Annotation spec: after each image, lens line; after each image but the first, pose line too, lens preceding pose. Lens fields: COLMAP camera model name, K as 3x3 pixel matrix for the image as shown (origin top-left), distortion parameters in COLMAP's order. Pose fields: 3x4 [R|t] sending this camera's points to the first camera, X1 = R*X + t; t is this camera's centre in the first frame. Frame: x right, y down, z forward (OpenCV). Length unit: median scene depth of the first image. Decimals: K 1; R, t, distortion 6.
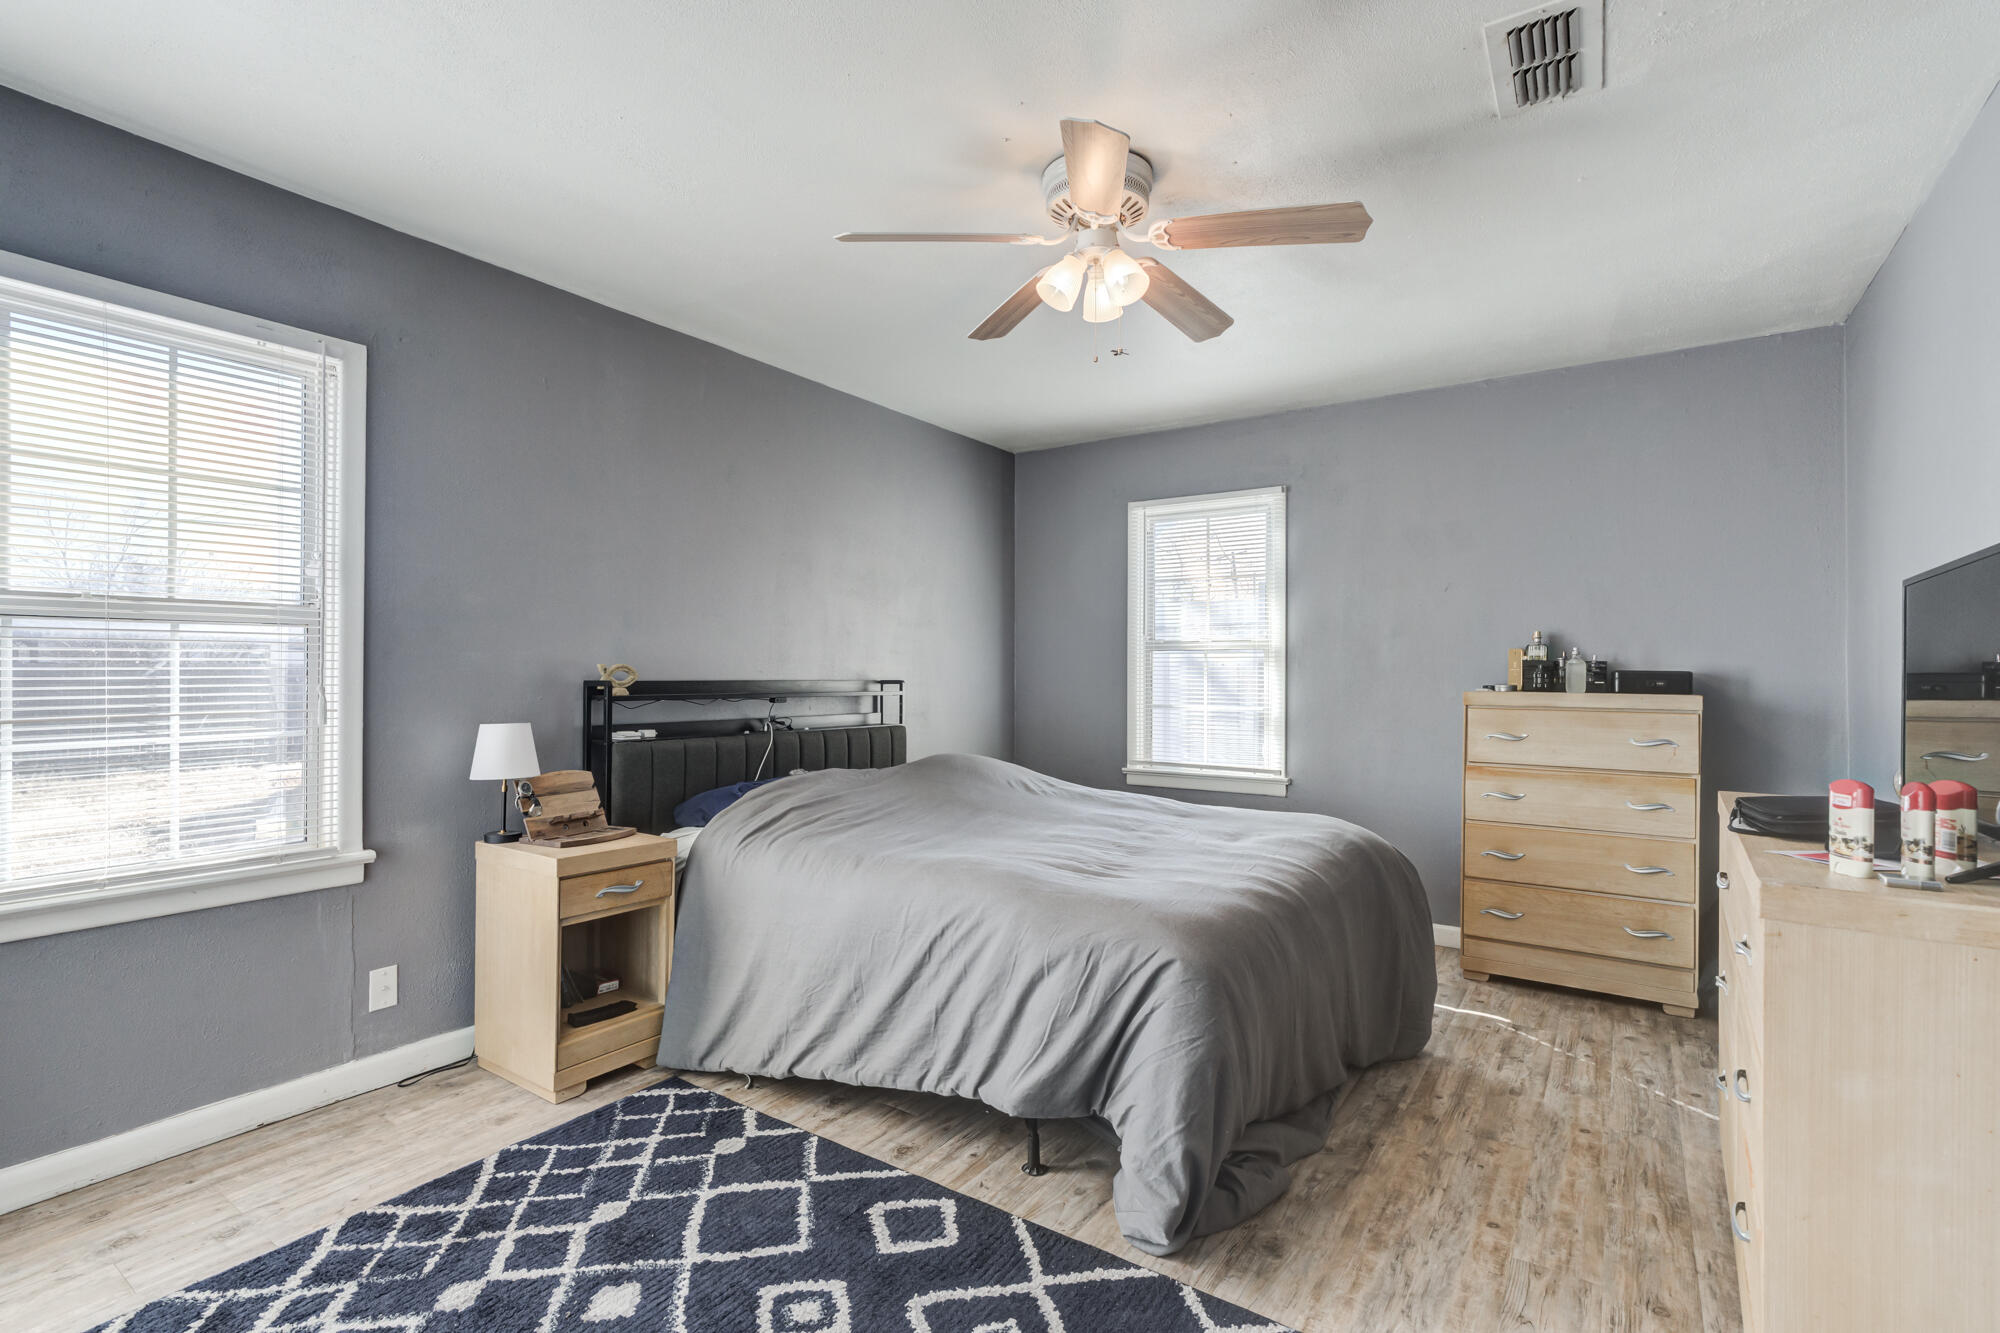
lens RADIAL K [[914.2, 0, 970.0], [0, 914.2, 671.3], [0, 0, 1]] dist [-0.018181, 0.016669]
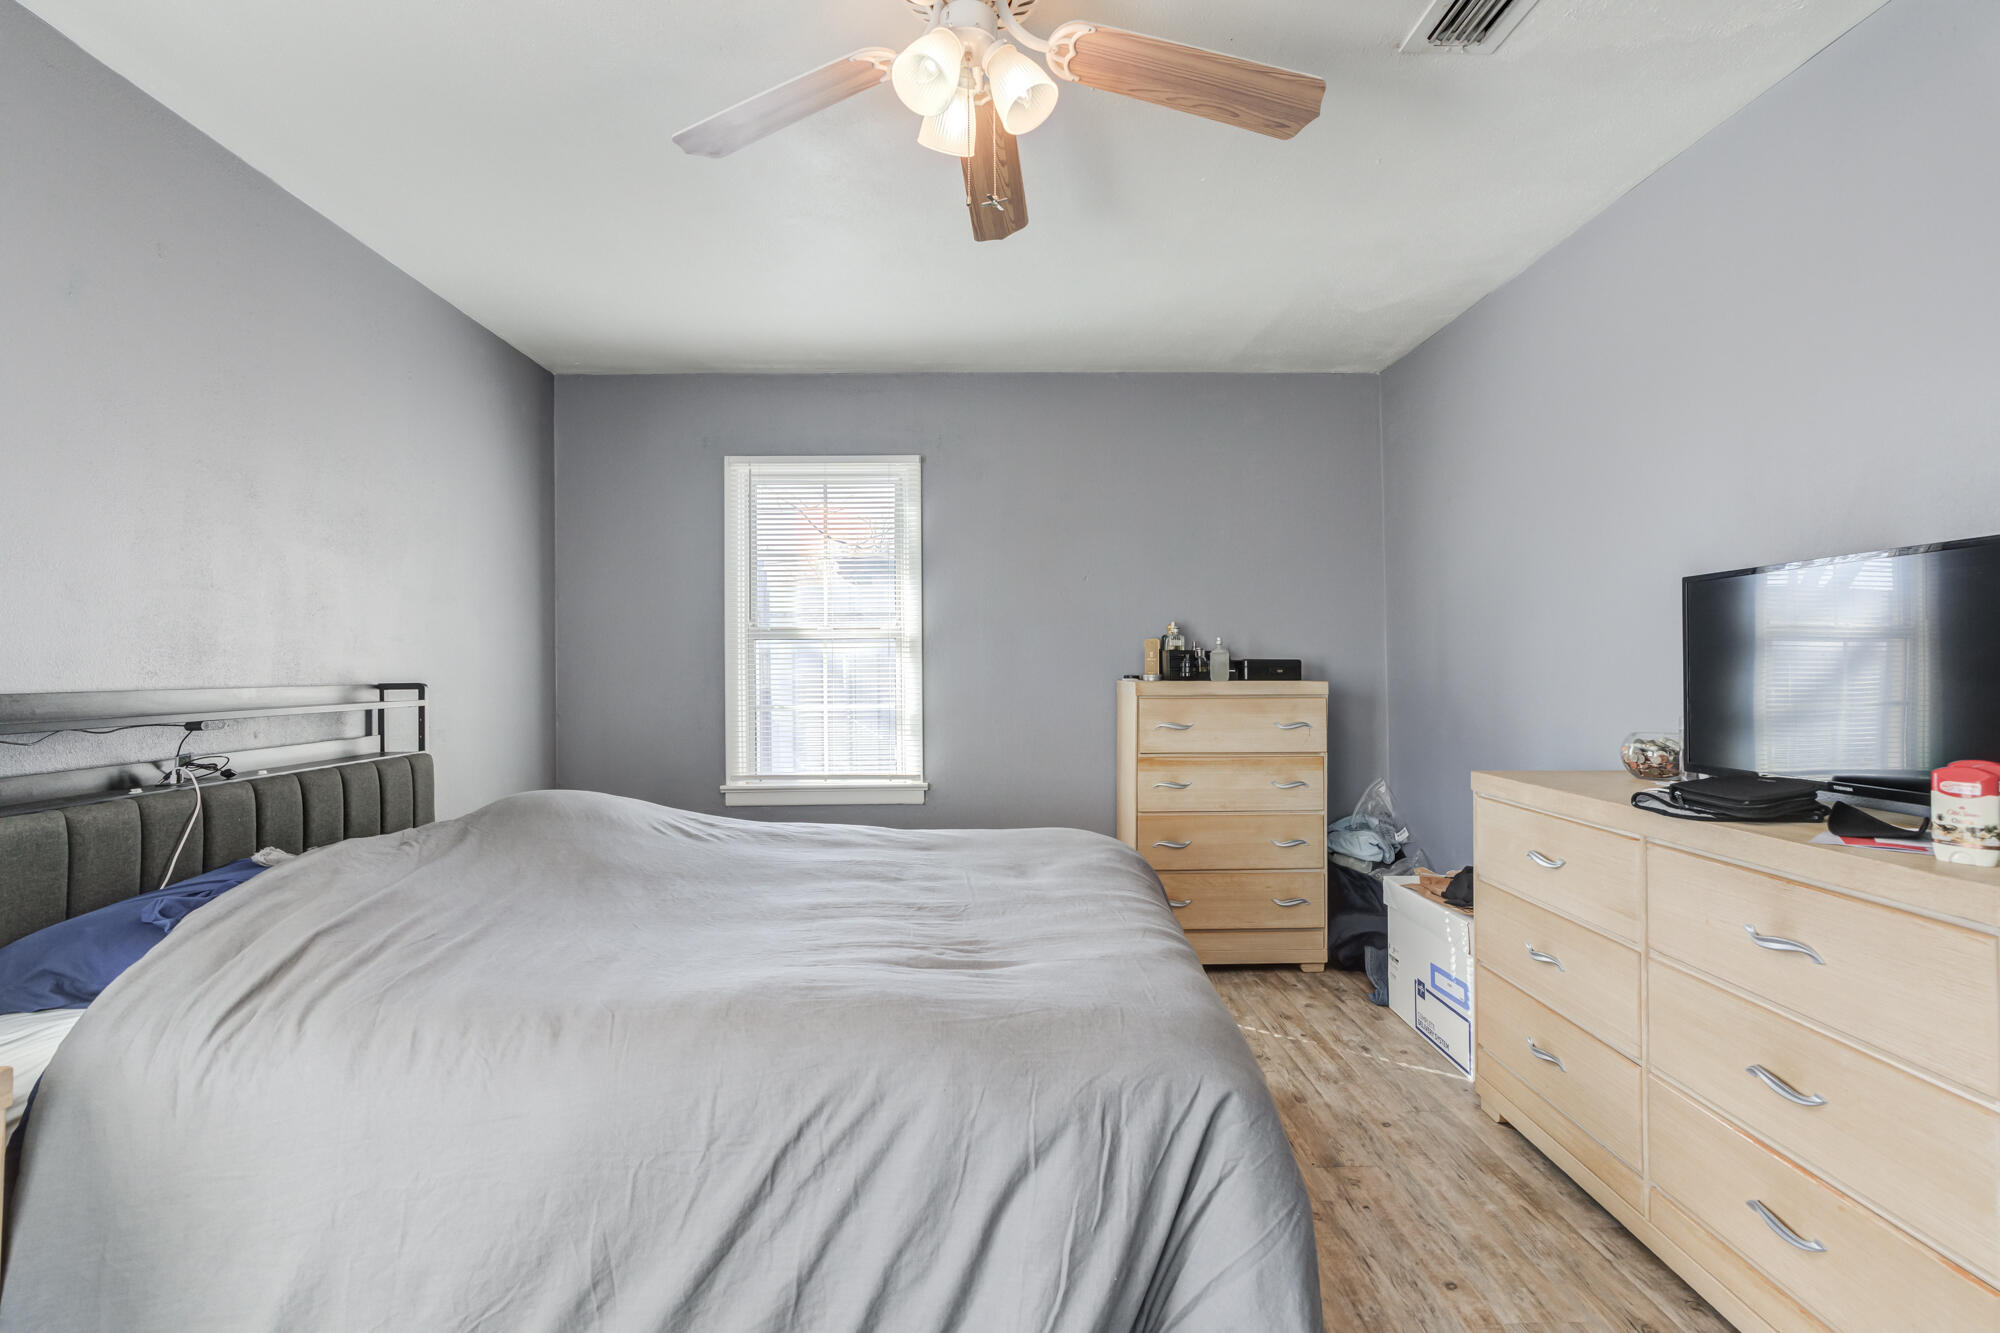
lens RADIAL K [[917.7, 0, 992.2], [0, 917.7, 659.6], [0, 0, 1]] dist [-0.017523, 0.017371]
pose [[0.802903, -0.007967, 0.596057, -0.181913], [0.010815, 0.999941, -0.001202, -0.002592], [-0.596012, 0.007411, 0.802941, 0.322637]]
